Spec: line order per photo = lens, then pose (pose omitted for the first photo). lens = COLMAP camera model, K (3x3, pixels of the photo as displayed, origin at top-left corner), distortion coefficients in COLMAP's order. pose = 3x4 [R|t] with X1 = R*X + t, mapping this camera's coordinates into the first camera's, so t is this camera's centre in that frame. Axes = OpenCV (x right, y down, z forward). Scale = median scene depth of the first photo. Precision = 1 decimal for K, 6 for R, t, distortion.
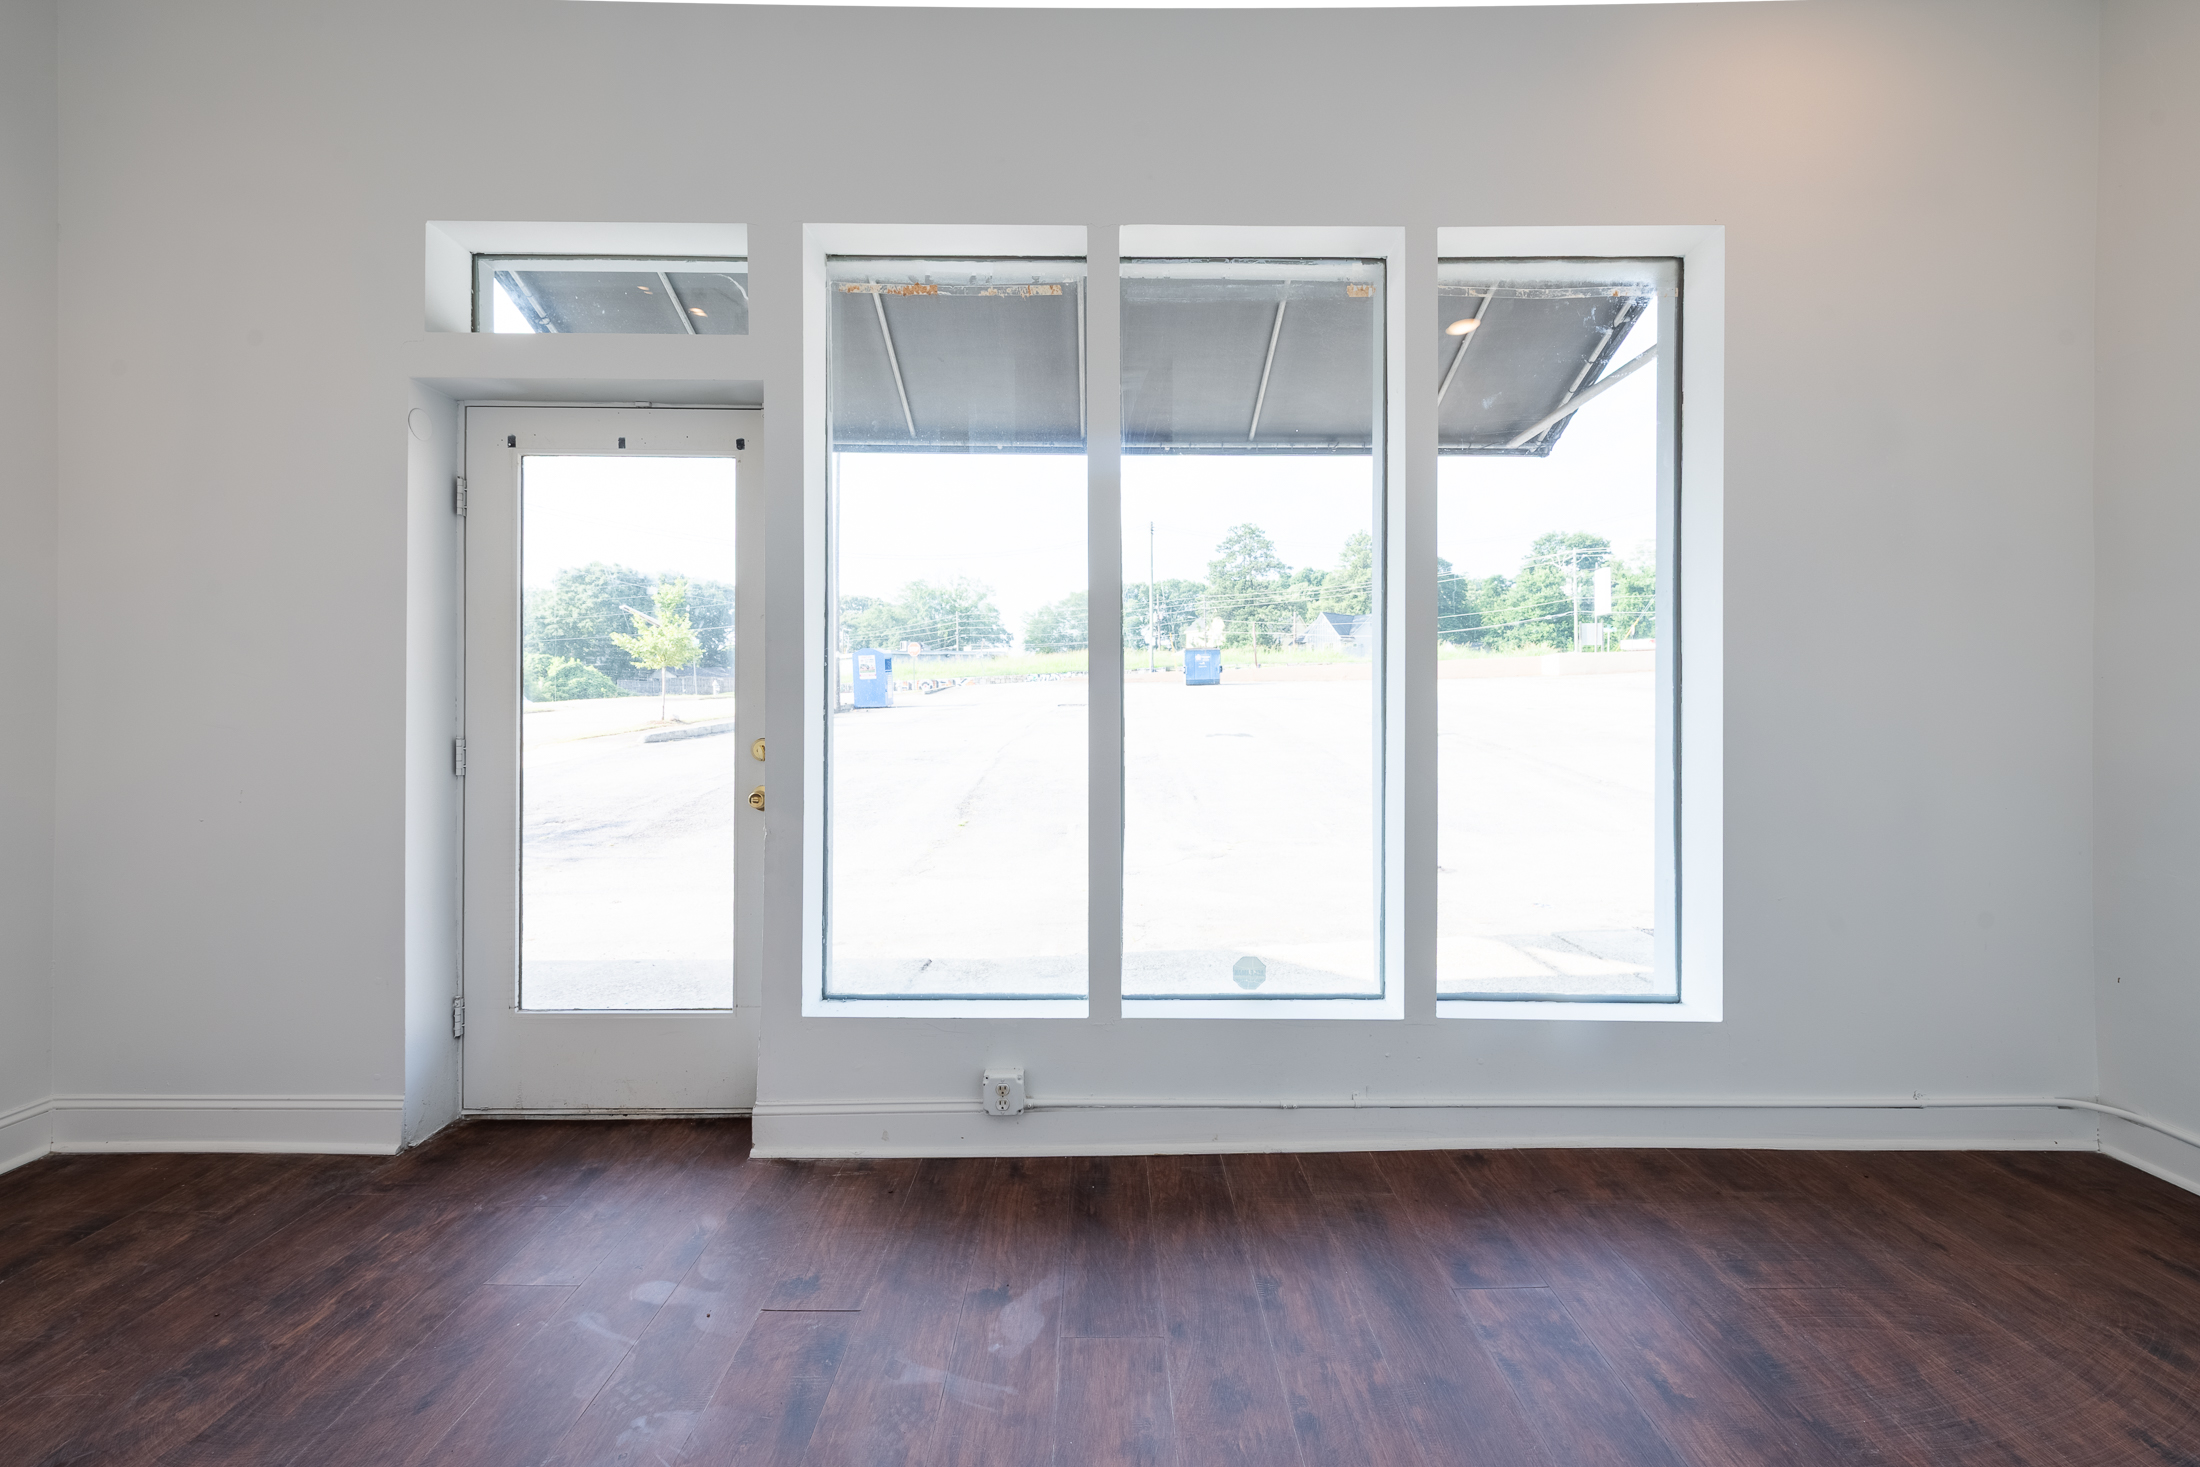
lens RADIAL K [[900.3, 0, 1109.4], [0, 900.3, 720.9], [0, 0, 1]] dist [0.001292, -0.000809]
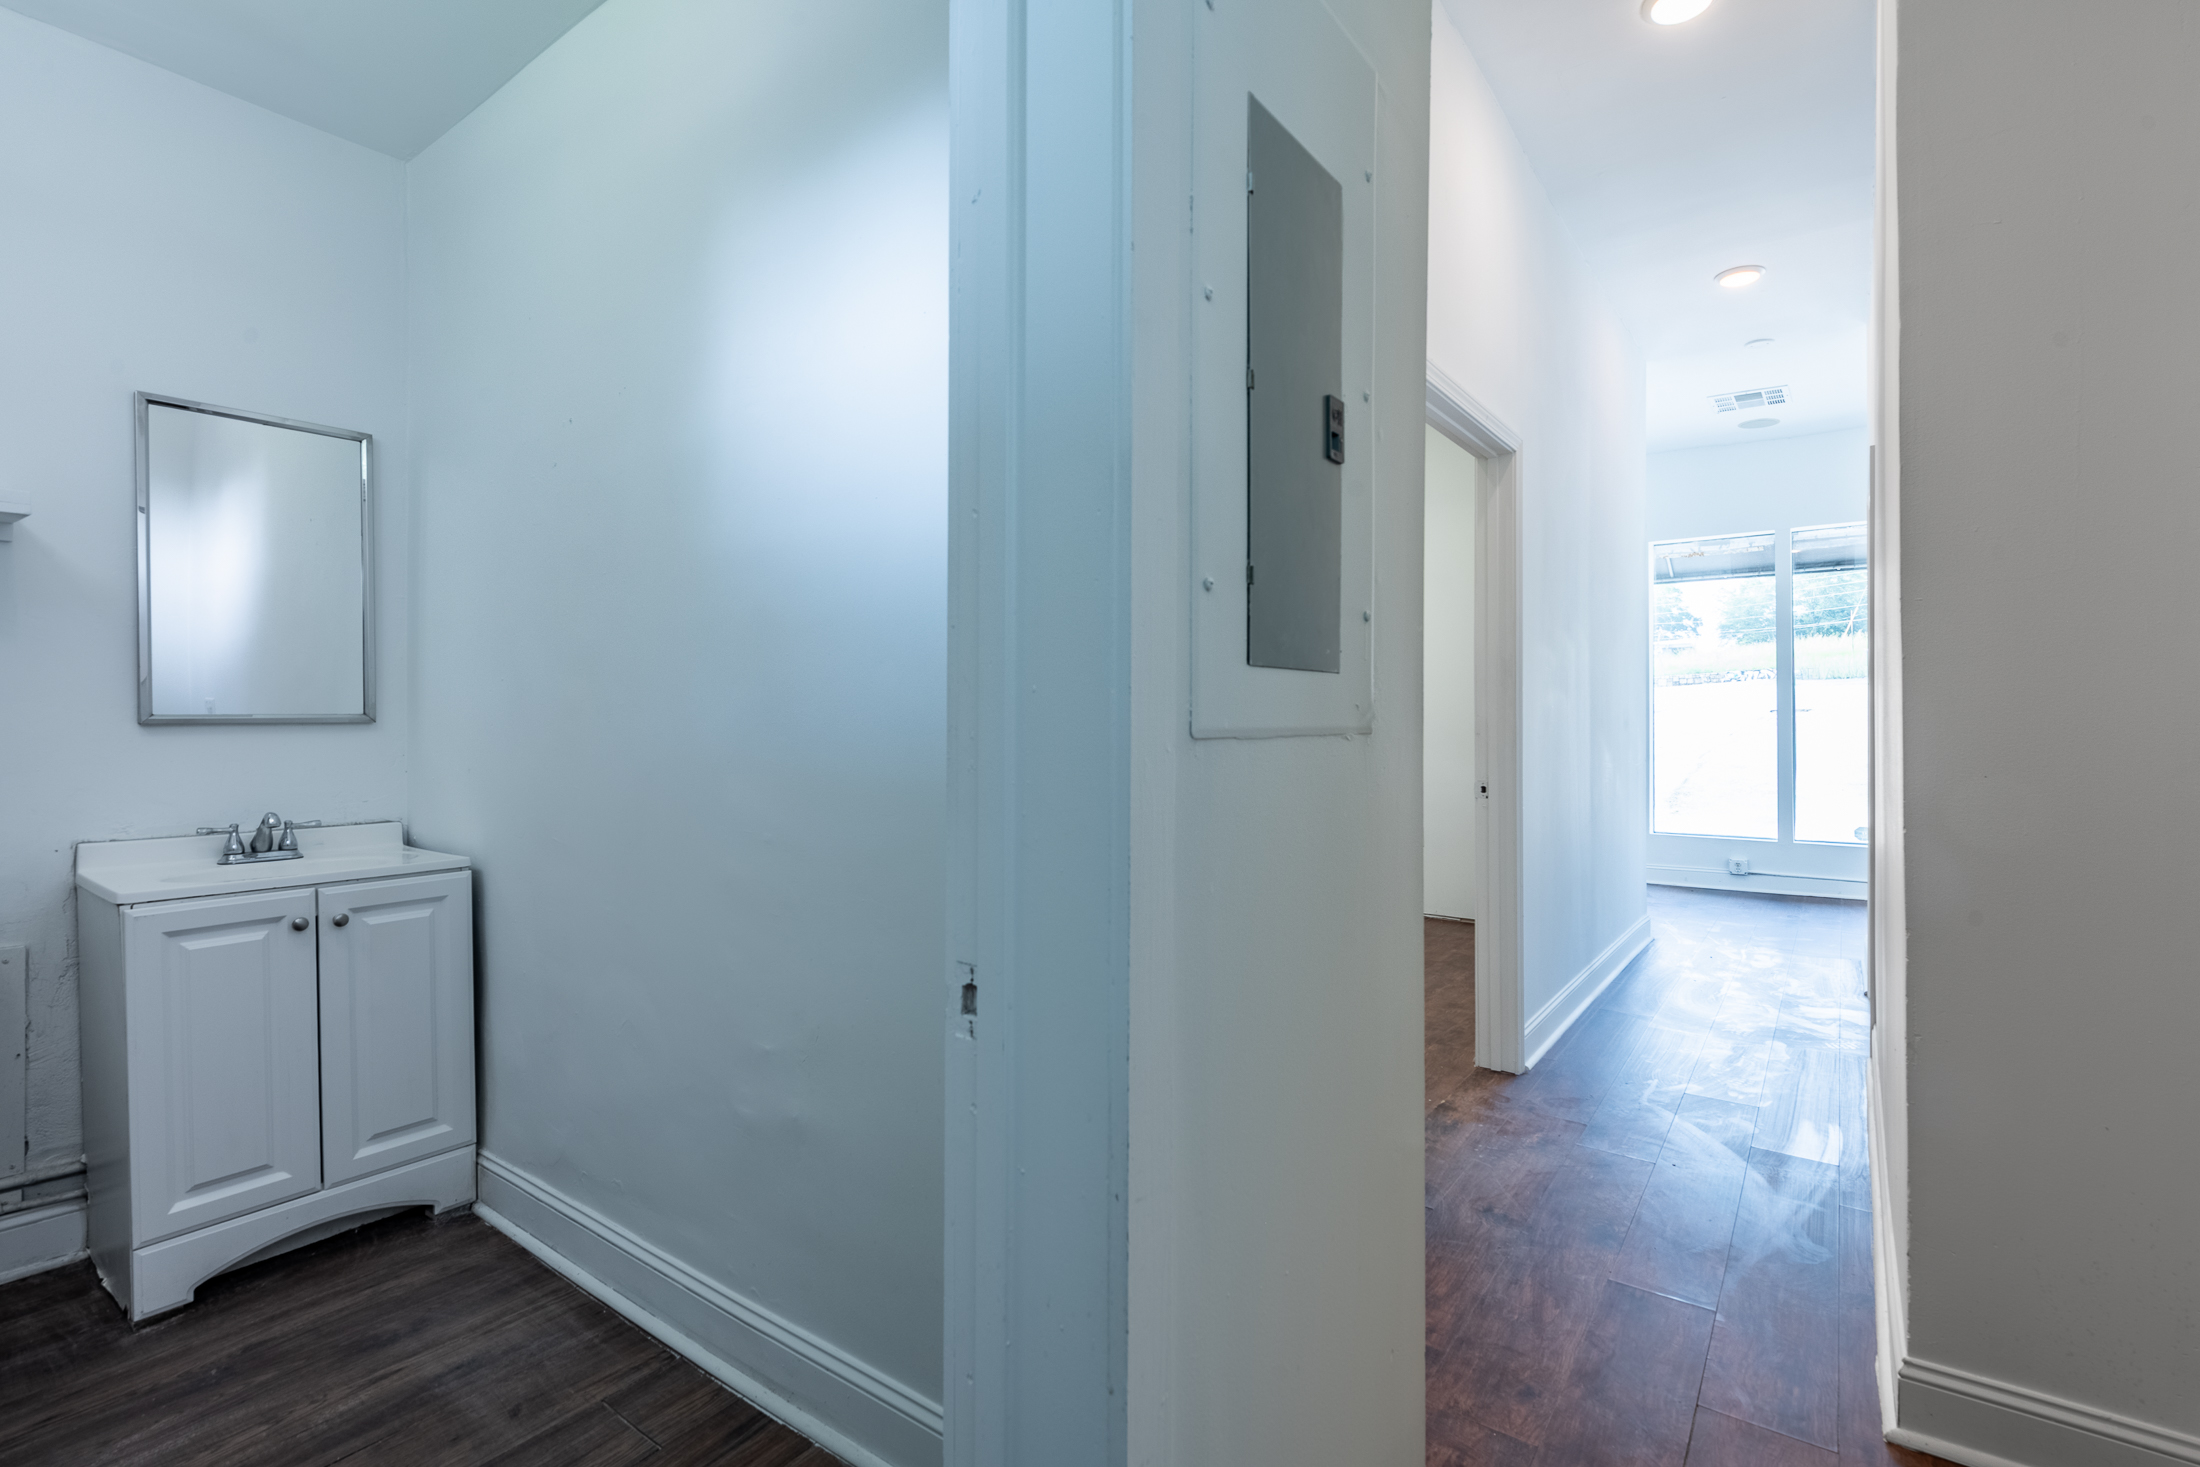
lens RADIAL K [[1004.2, 0, 1100.5], [0, 1004.2, 731.3], [0, 0, 1]] dist [0.011904, 0.000020]
pose [[0.799867, -0.001956, -0.600174, 0.156762], [0.003151, 0.999995, 0.000940, 0.004417], [0.600169, -0.002643, 0.799869, -2.377749]]
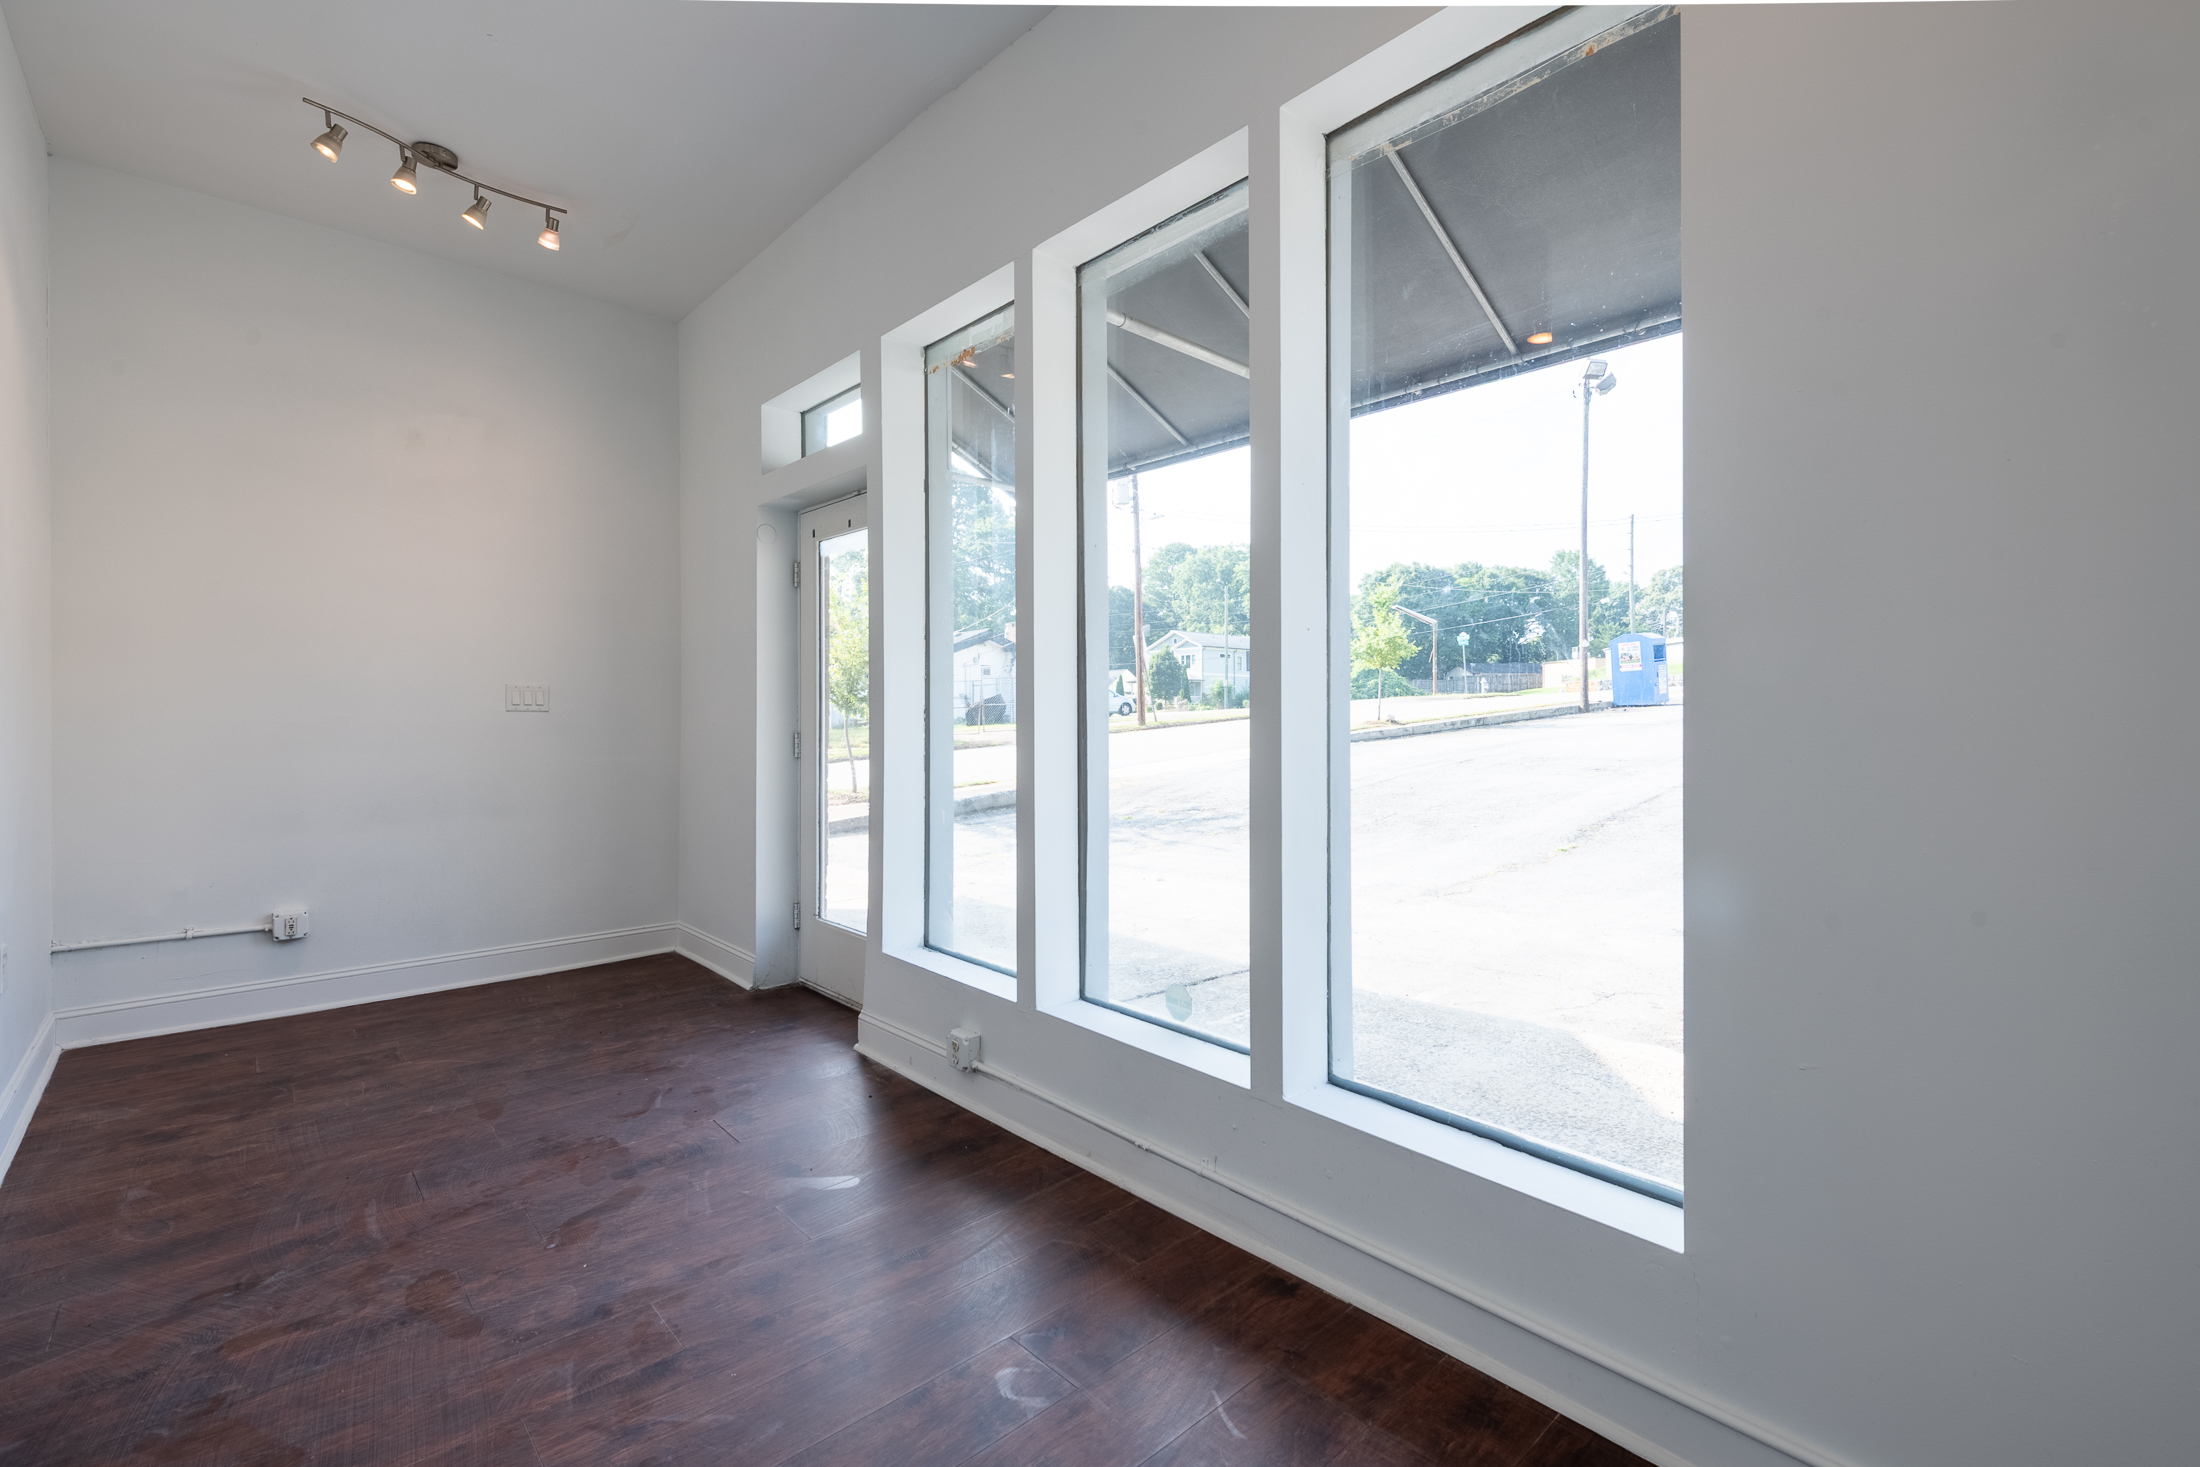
lens RADIAL K [[1004.2, 0, 1099.9], [0, 1004.2, 726.6], [0, 0, 1]] dist [0.011904, 0.000020]
pose [[0.645024, 0.007672, -0.764124, 0.912271], [-0.003425, 0.999969, 0.007148, -0.005918], [0.764155, -0.001993, 0.645030, 0.295060]]
